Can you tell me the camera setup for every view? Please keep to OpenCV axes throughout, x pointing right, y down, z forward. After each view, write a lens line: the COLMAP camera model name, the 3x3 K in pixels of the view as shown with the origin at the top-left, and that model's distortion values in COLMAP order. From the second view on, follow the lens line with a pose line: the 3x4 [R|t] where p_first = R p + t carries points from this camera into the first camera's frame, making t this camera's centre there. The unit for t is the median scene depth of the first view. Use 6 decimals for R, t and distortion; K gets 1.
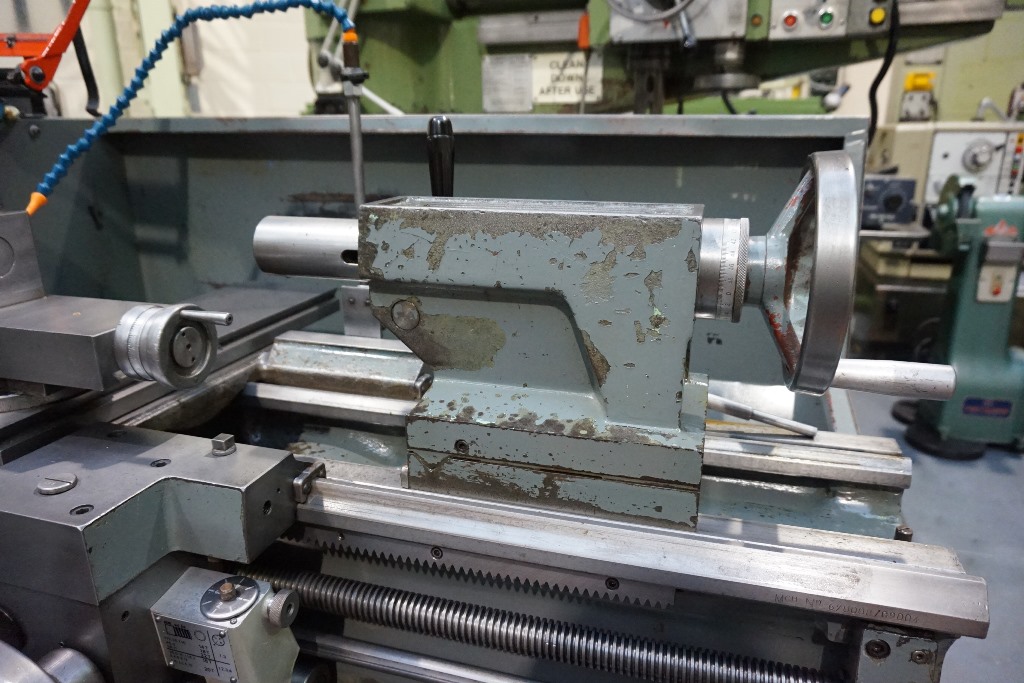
lens RADIAL K [[713.8, 0, 534.7], [0, 713.8, 358.8], [0, 0, 1]] dist [-0.060917, 0.068493]
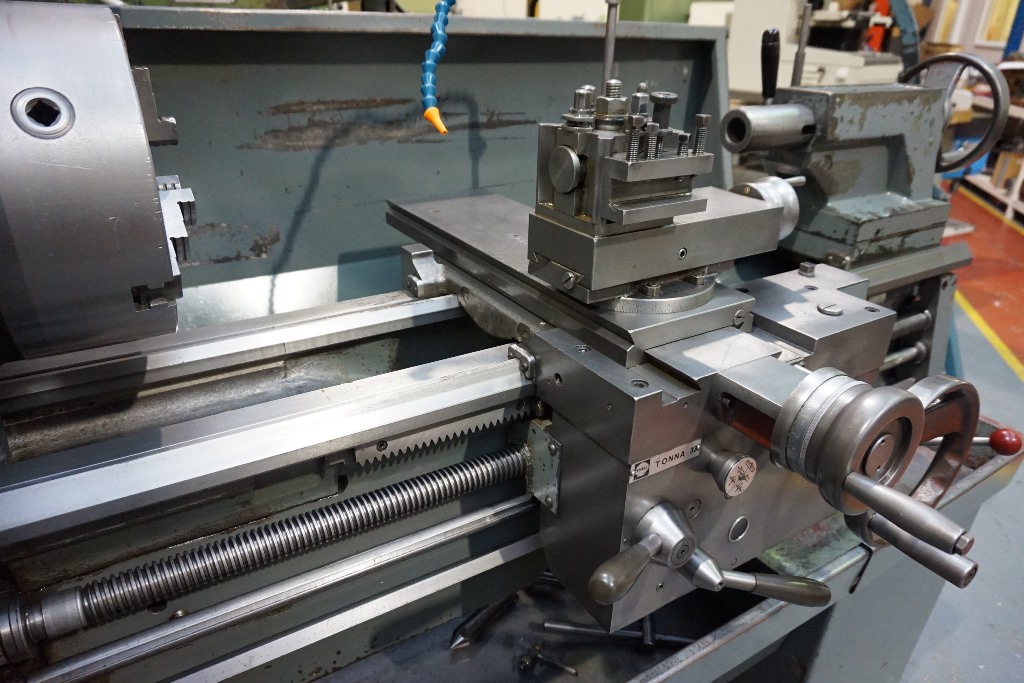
lens RADIAL K [[663.7, 0, 512.0], [0, 663.7, 341.5], [0, 0, 1]] dist [-0.028509, 0.021259]
pose [[0.670385, -0.313316, 0.672620, -0.793873], [0.212226, 0.949573, 0.230804, -0.079277], [-0.711016, -0.011980, 0.703073, 0.214418]]
